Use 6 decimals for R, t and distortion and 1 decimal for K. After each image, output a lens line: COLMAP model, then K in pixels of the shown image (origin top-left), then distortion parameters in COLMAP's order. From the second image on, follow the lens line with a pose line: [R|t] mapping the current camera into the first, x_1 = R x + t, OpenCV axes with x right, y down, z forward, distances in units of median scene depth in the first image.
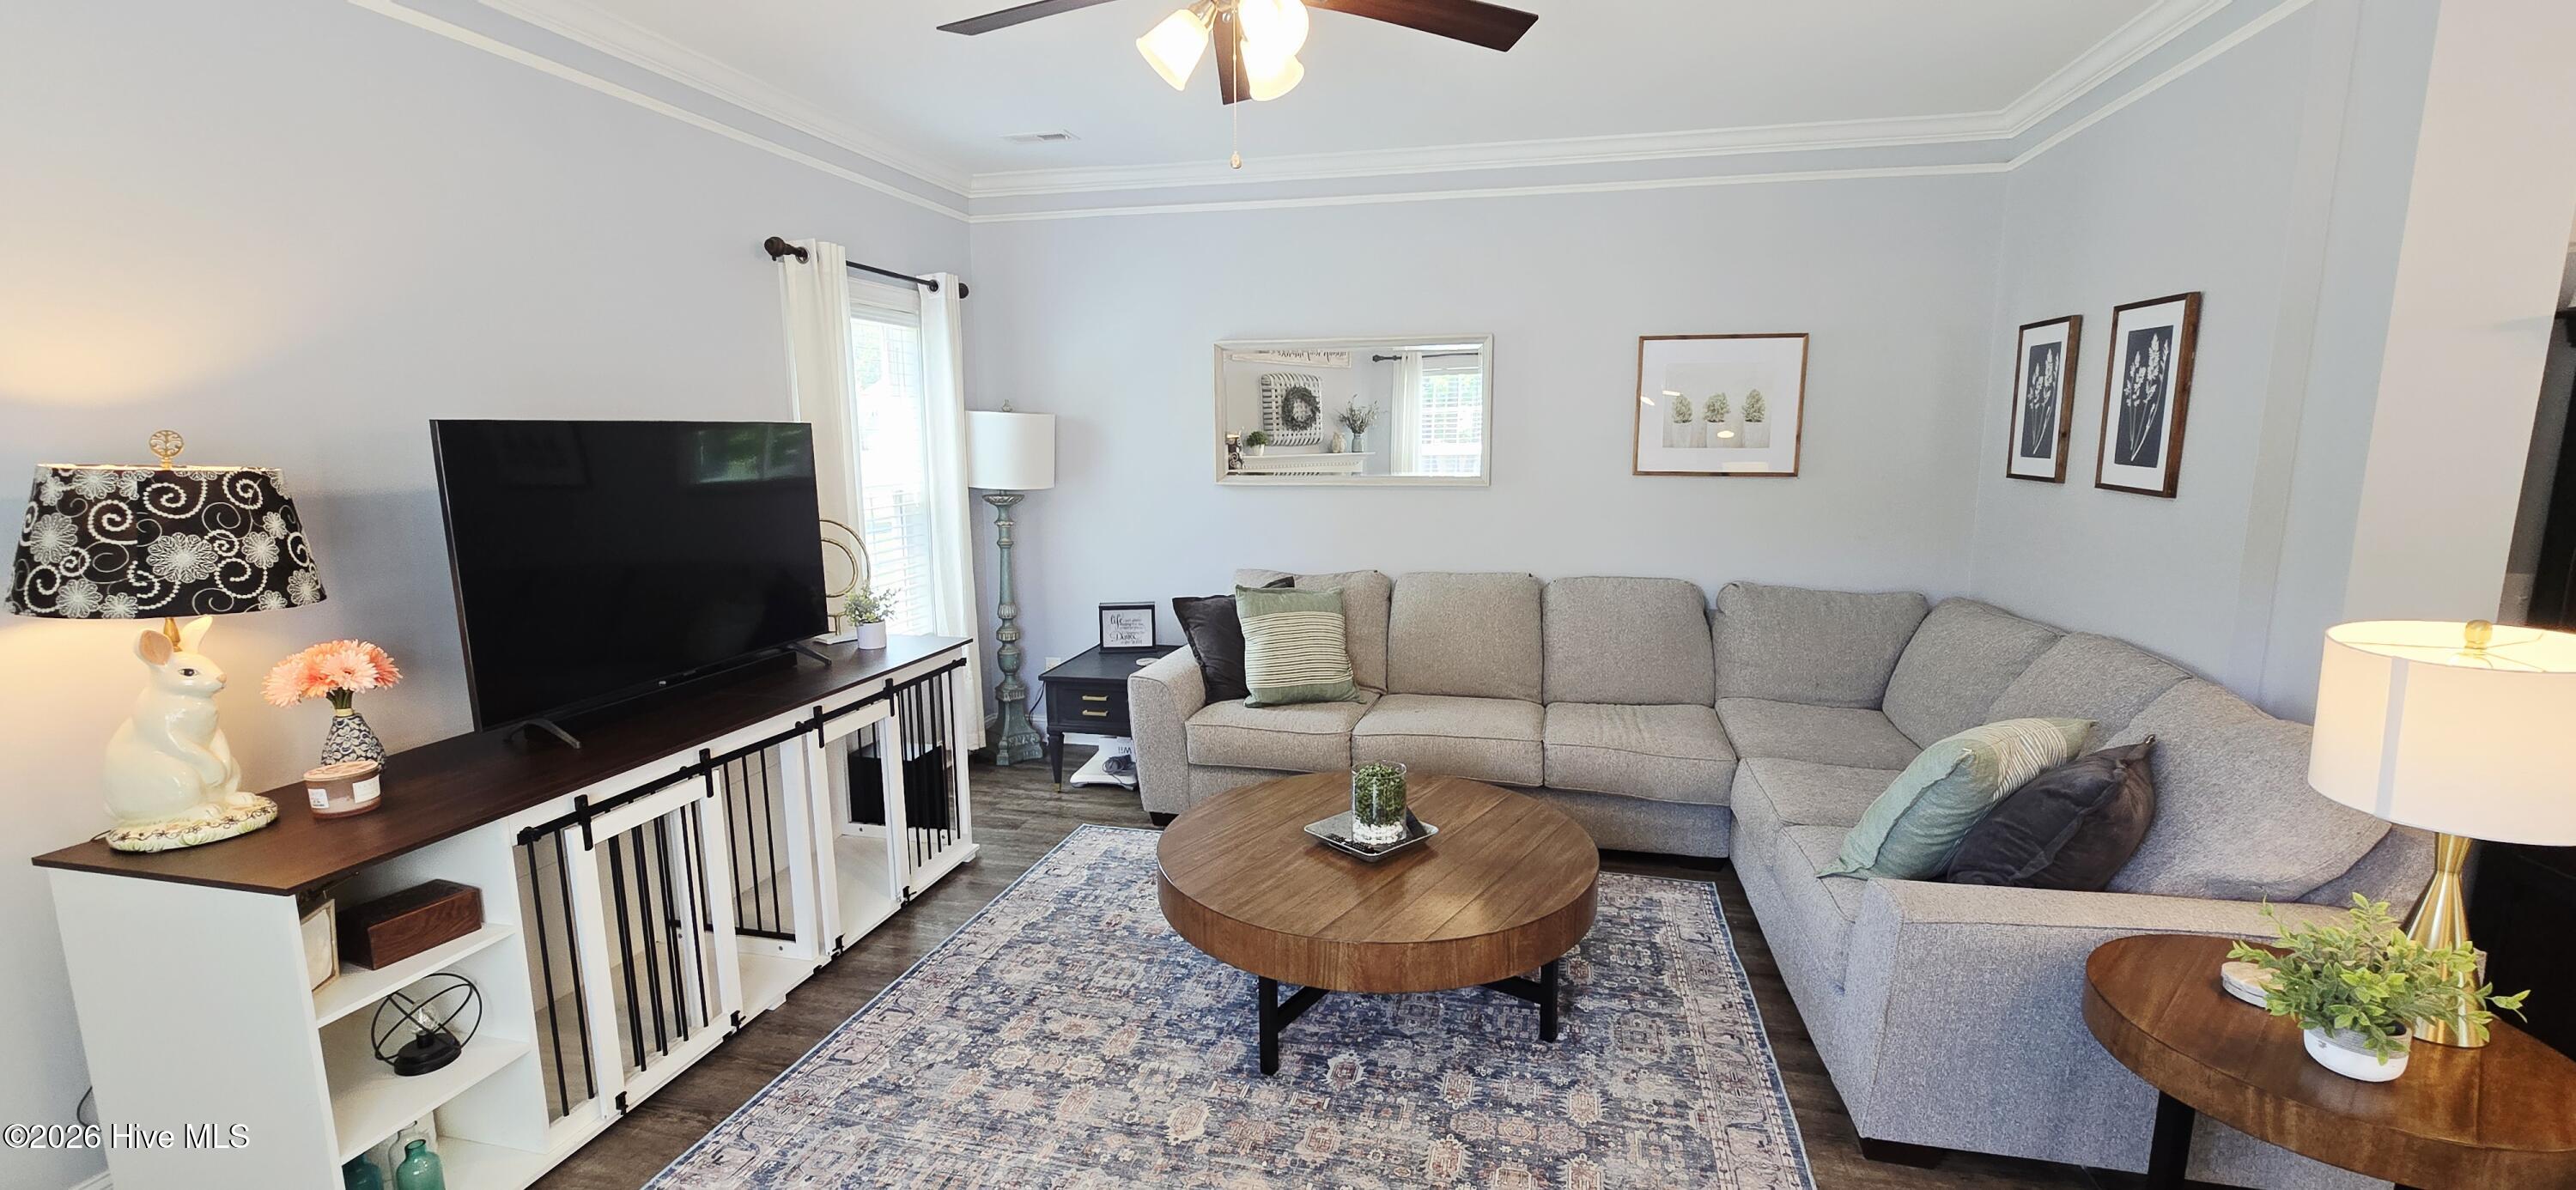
lens RADIAL K [[1058.2, 0, 1296.5], [0, 1058.2, 598.3], [0, 0, 1]] dist [-0.002642, -0.000346]
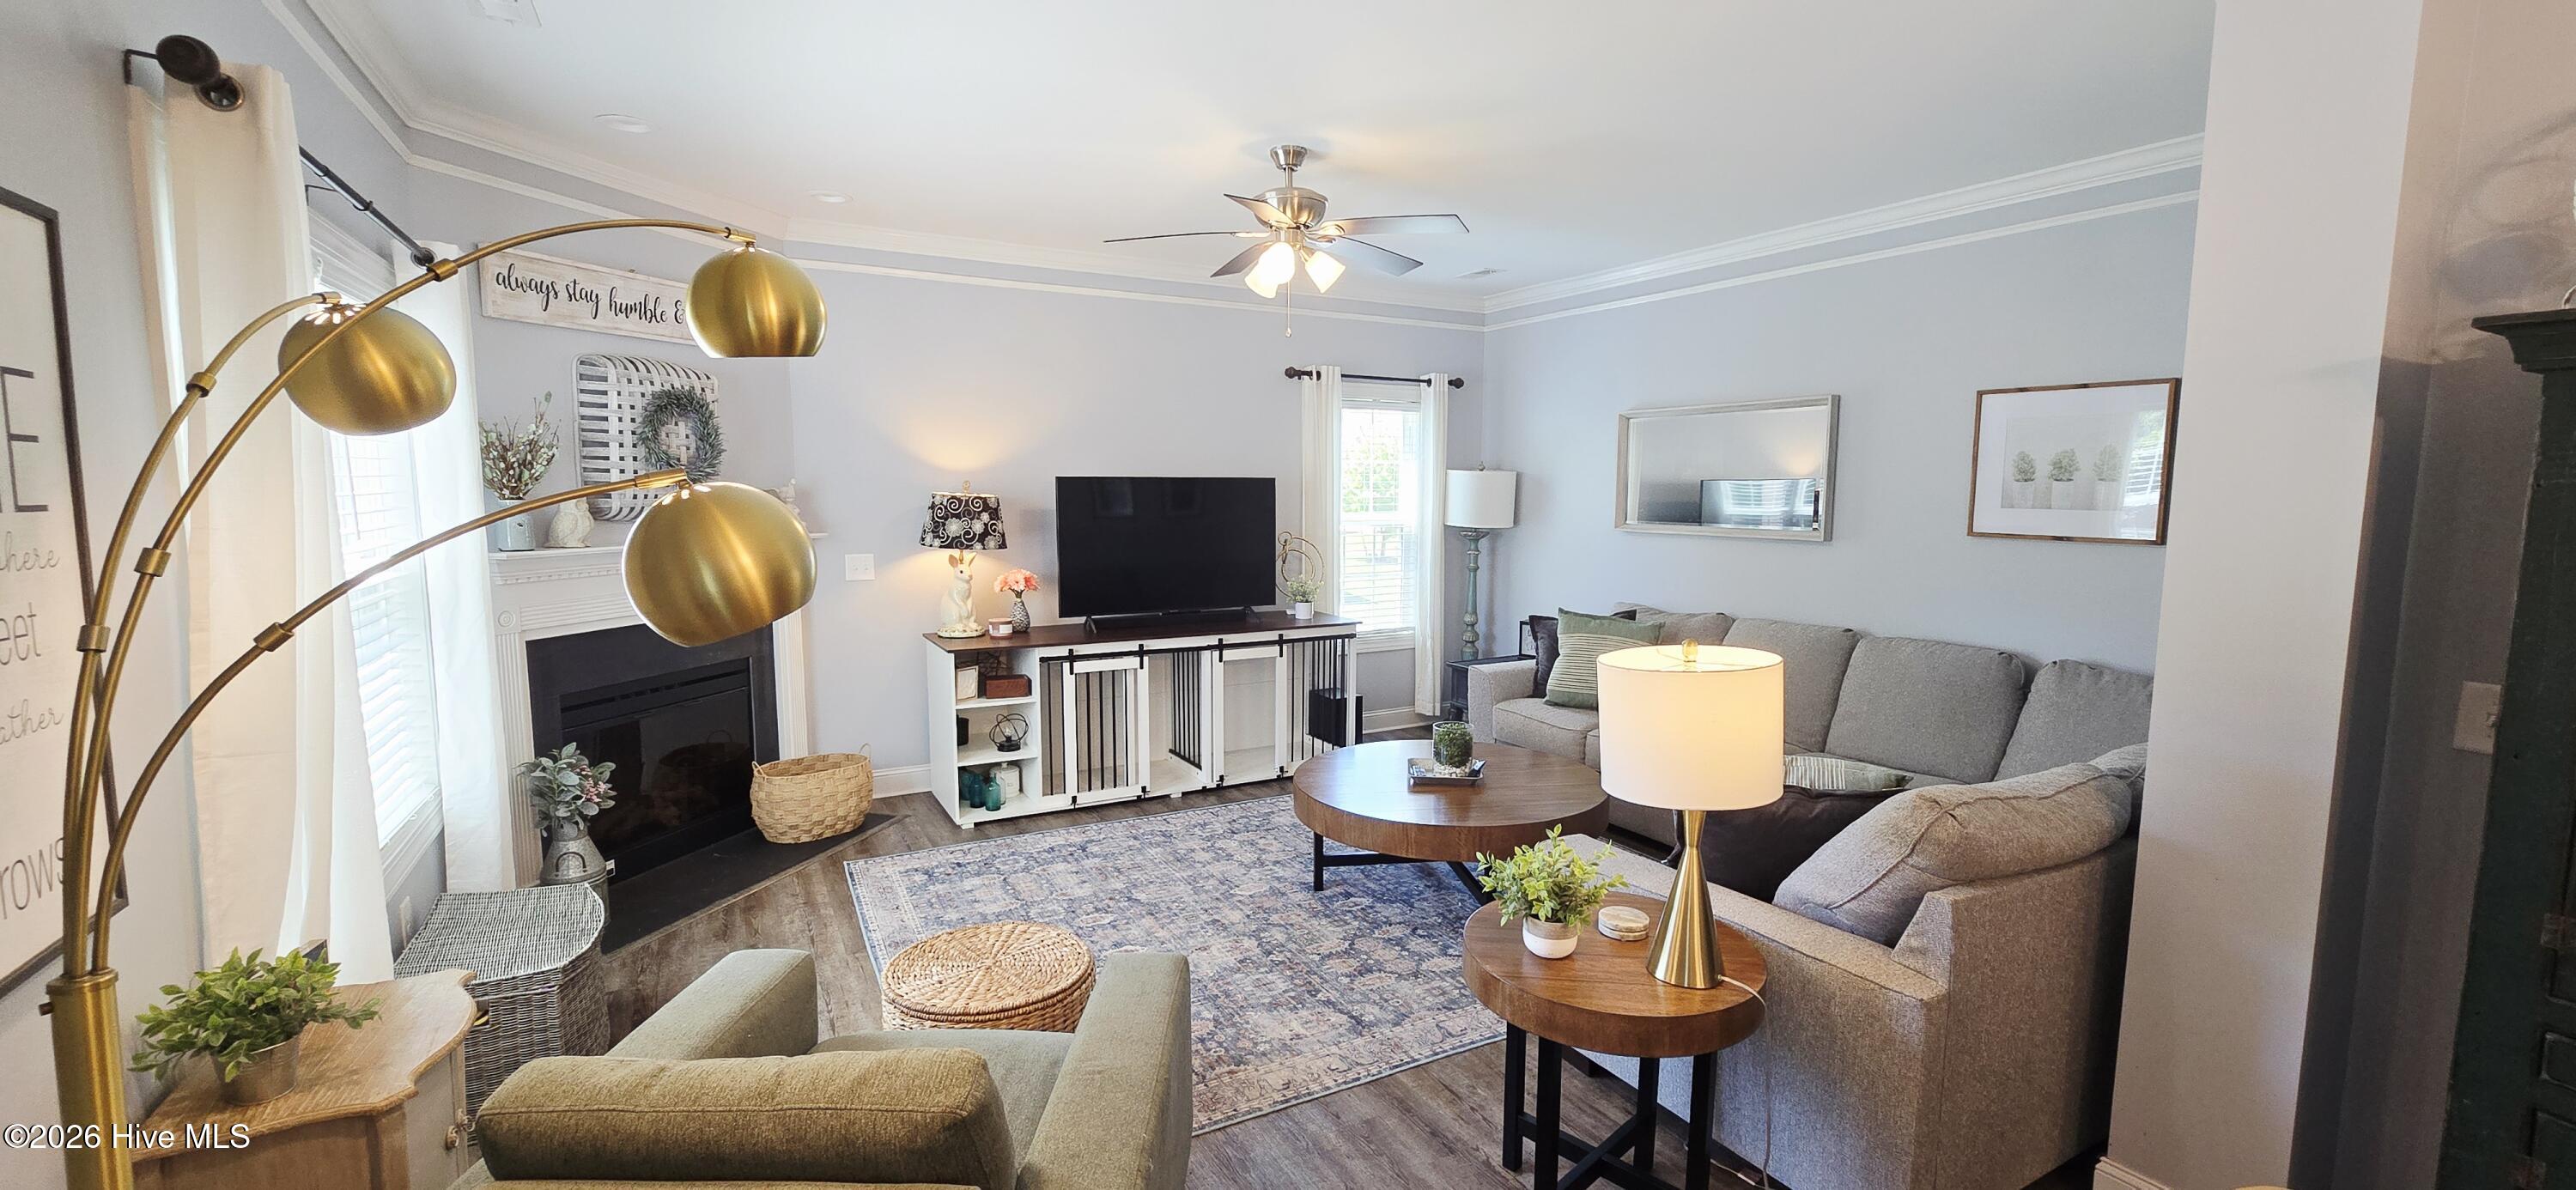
lens RADIAL K [[1058.2, 0, 1296.5], [0, 1058.2, 598.3], [0, 0, 1]] dist [-0.002642, -0.000346]
pose [[0.674396, 0.087379, -0.733181, 1.035631], [-0.123797, 0.992298, 0.004389, 0.014697], [0.727917, 0.087806, 0.680019, -0.125333]]
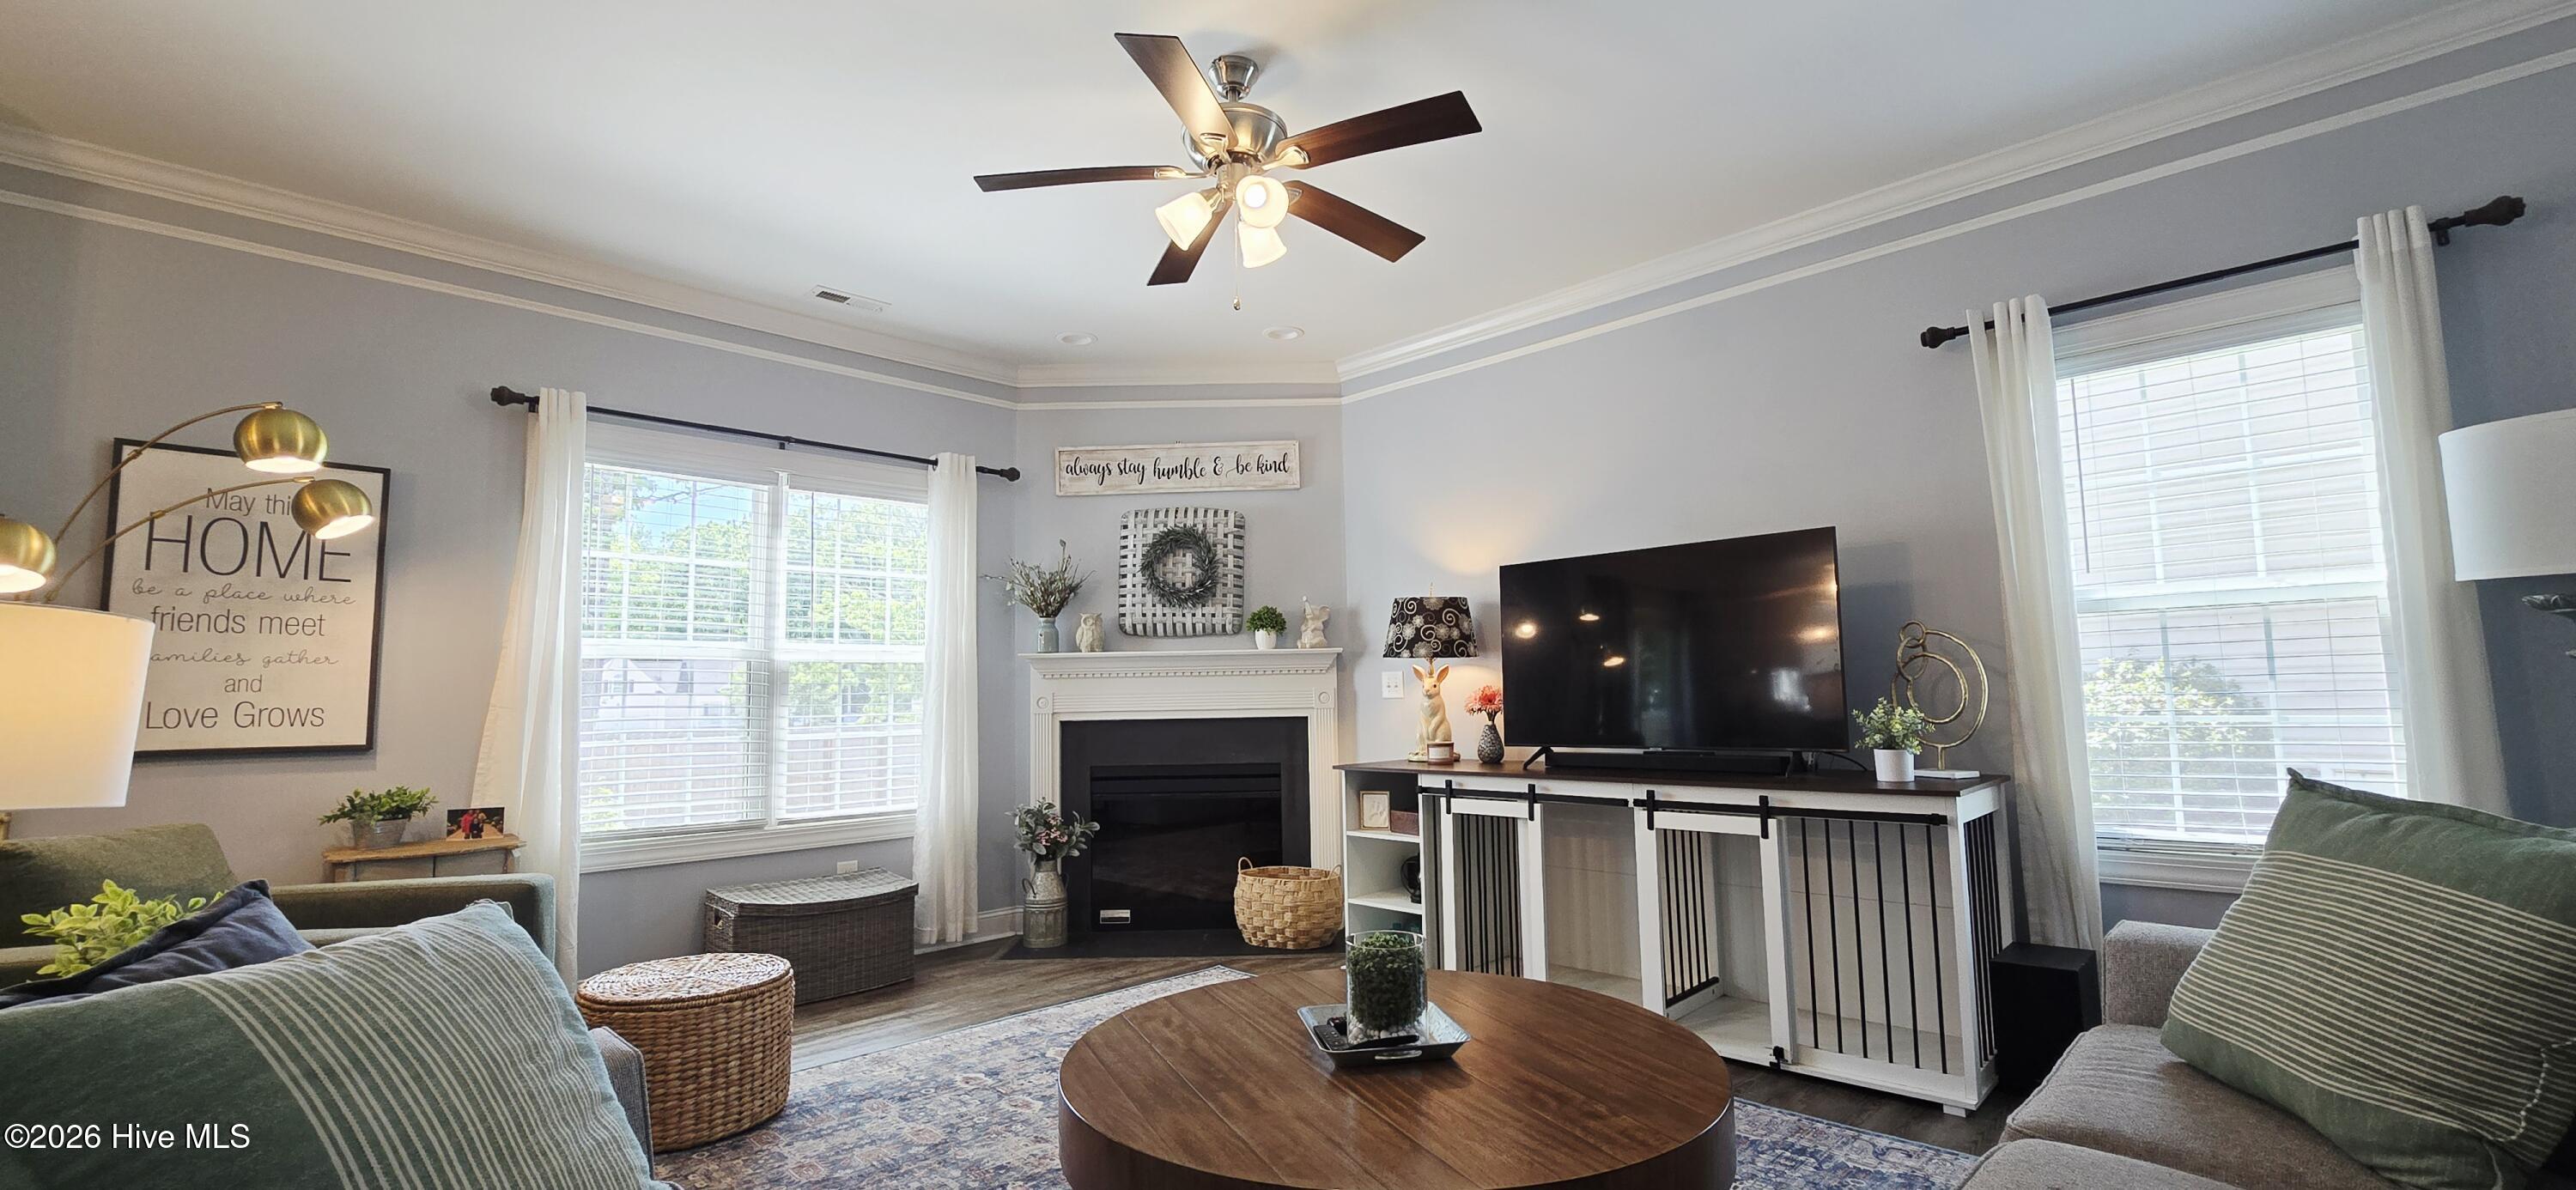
lens RADIAL K [[1058.2, 0, 1296.5], [0, 1058.2, 598.3], [0, 0, 1]] dist [-0.002642, -0.000346]
pose [[-0.518470, -0.064069, -0.852692, 0.773625], [-0.112805, 0.993599, -0.006067, -0.054092], [0.847622, 0.093042, -0.522379, 1.406820]]
